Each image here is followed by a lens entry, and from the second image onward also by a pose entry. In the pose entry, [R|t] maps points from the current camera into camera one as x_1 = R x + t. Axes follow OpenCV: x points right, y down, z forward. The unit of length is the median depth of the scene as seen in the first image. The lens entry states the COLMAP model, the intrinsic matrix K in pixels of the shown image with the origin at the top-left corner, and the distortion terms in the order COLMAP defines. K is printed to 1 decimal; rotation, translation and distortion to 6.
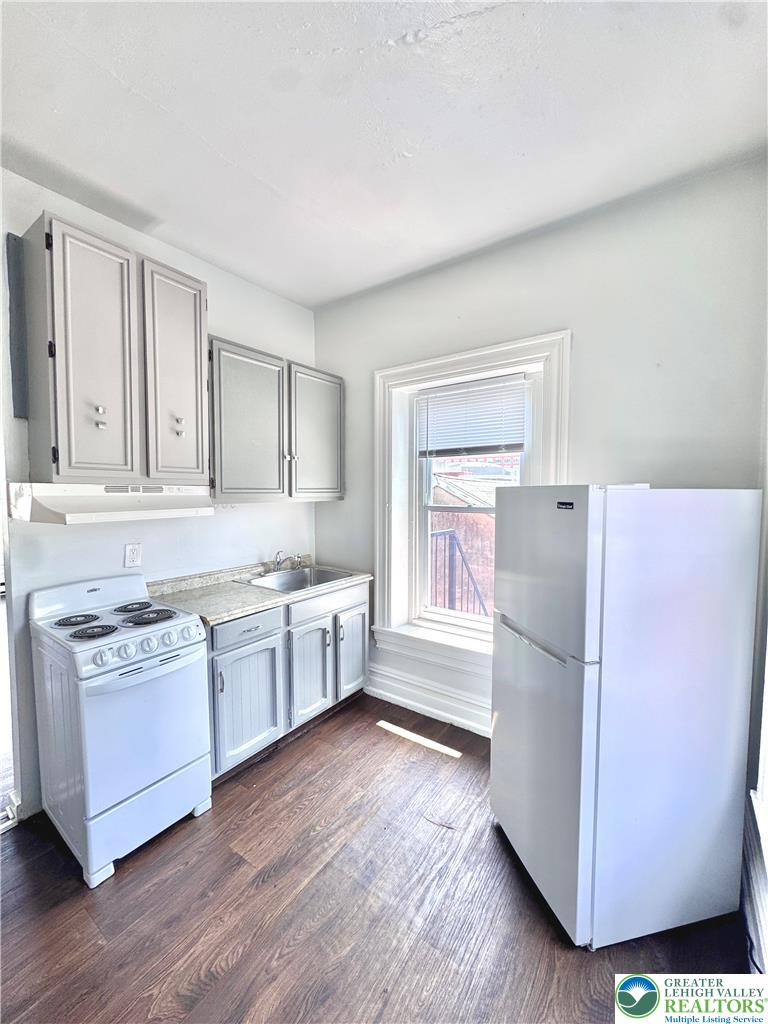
lens RADIAL K [[411.0, 0, 385.3], [0, 411.0, 511.4], [0, 0, 1]] dist [-0.001642, 0.000146]
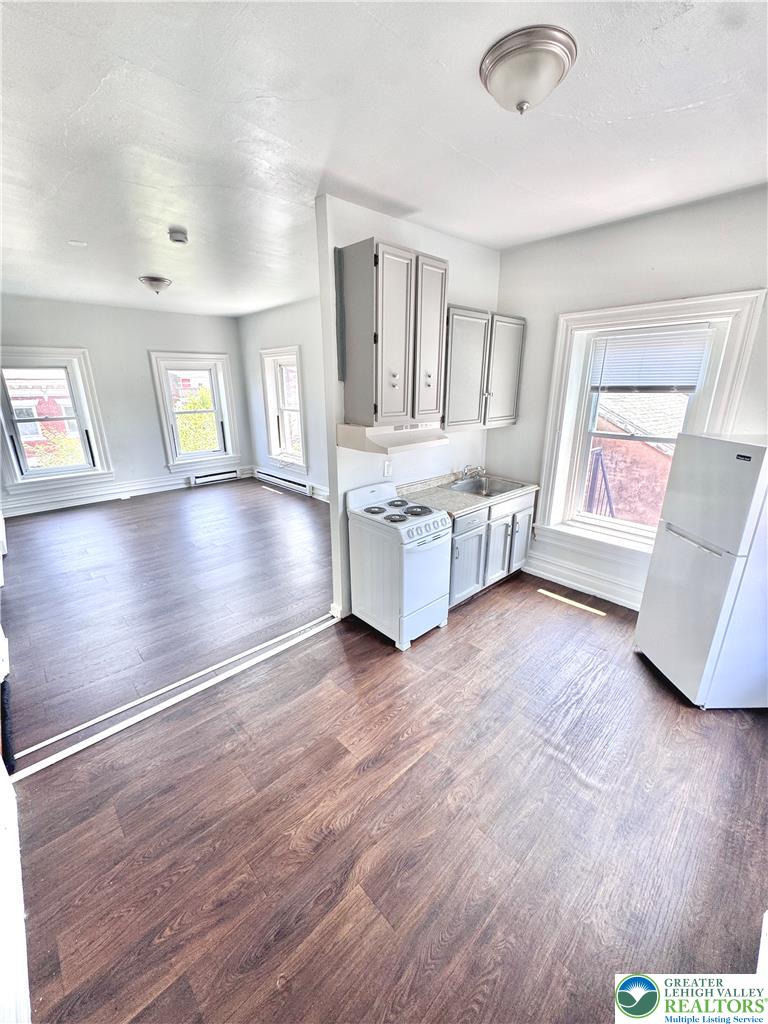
lens RADIAL K [[413.0, 0, 384.0], [0, 413.0, 512.0], [0, 0, 1]] dist [0.000190, -0.000095]
pose [[0.980706, 0.056844, -0.187039, -0.316526], [-0.007976, 0.967628, 0.252254, -0.108581], [0.195324, -0.245895, 0.949413, -0.421941]]
